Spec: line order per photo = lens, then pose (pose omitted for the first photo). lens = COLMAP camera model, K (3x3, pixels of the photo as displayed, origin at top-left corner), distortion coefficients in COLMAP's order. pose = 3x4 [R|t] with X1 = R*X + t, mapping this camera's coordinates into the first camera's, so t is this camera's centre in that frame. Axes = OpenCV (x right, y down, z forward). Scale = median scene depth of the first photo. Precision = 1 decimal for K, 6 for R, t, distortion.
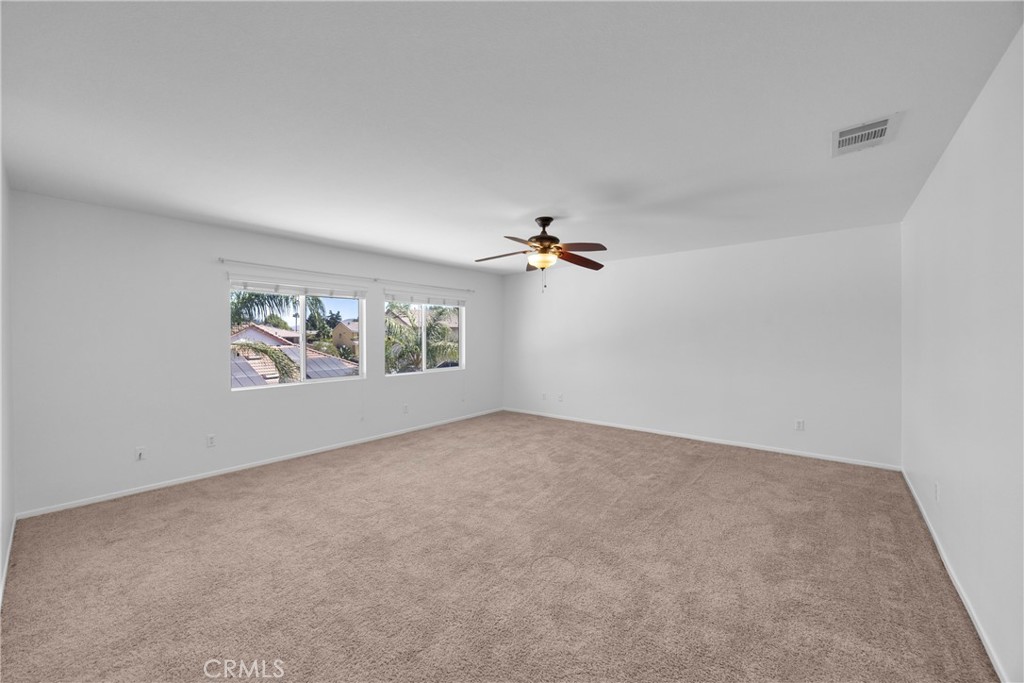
lens RADIAL K [[388.3, 0, 507.1], [0, 388.3, 342.2], [0, 0, 1]] dist [-0.000213, -0.000002]
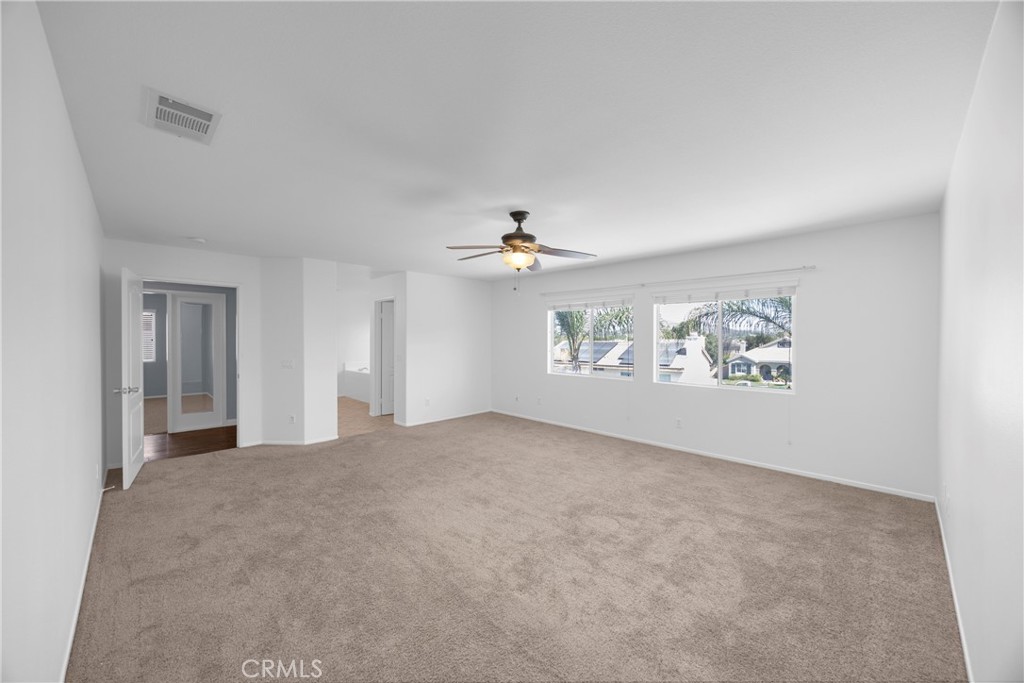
lens RADIAL K [[388.3, 0, 507.0], [0, 388.3, 336.6], [0, 0, 1]] dist [-0.000213, -0.000002]
pose [[-0.092109, 0.007949, -0.995717, 0.833549], [-0.011745, 0.999890, 0.009069, -0.035850], [0.995680, 0.012530, -0.092006, 0.877941]]
